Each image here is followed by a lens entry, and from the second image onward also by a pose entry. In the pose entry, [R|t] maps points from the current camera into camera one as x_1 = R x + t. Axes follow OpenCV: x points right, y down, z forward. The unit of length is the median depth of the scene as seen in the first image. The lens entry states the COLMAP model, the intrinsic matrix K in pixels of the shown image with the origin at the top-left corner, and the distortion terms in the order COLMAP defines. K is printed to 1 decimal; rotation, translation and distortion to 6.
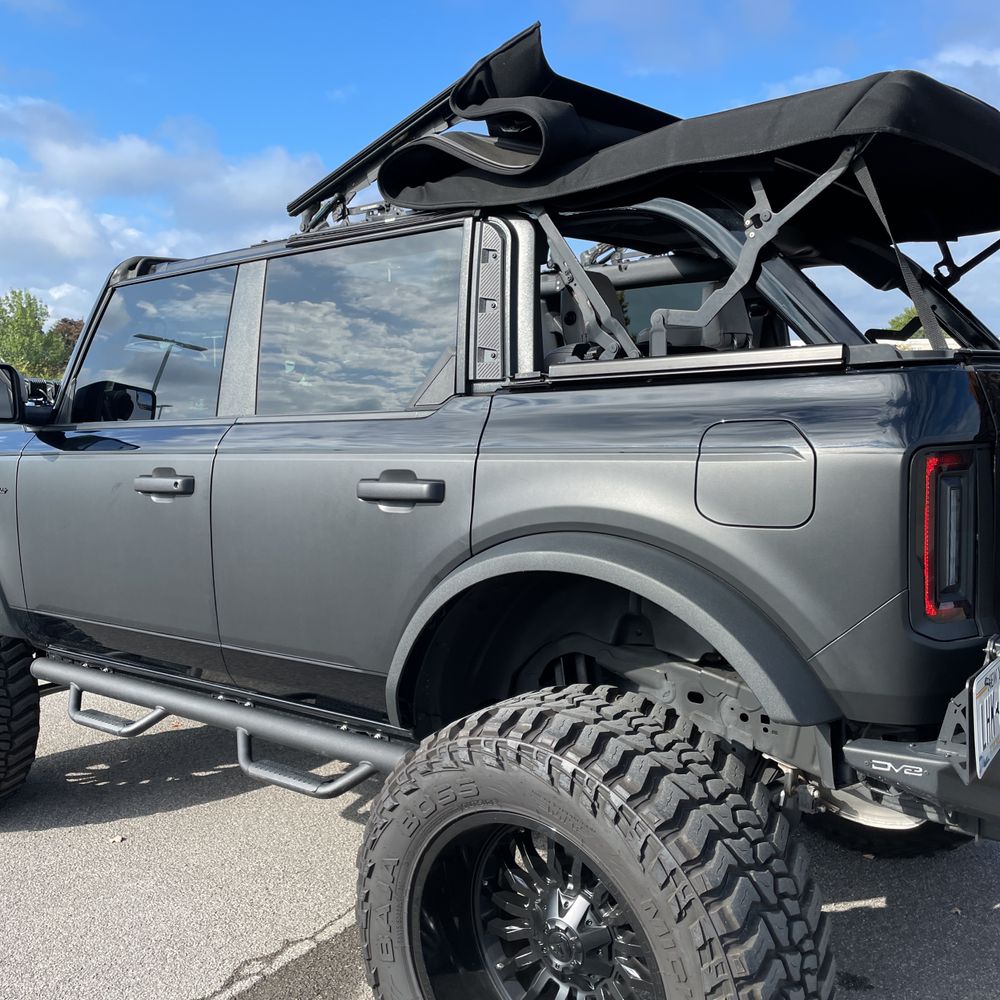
lens RADIAL K [[1009.3, 0, 503.4], [0, 1009.3, 500.4], [0, 0, 1]] dist [0.081664, -0.110705]
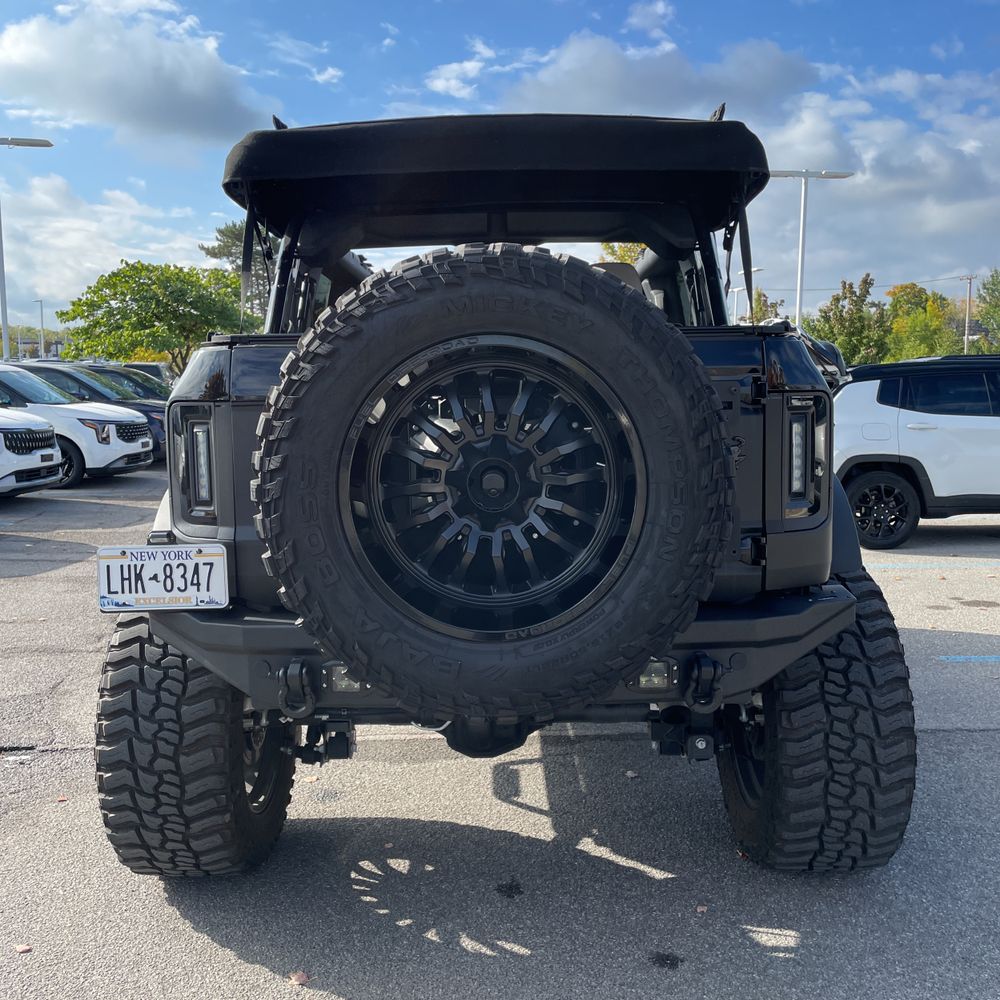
lens RADIAL K [[1015.1, 0, 496.2], [0, 1015.1, 501.3], [0, 0, 1]] dist [0.092417, -0.127394]
pose [[0.608446, 0.098586, -0.787448, 1.373058], [-0.077895, 0.994881, 0.064368, -0.030807], [0.789764, 0.022174, 0.613011, 0.333739]]
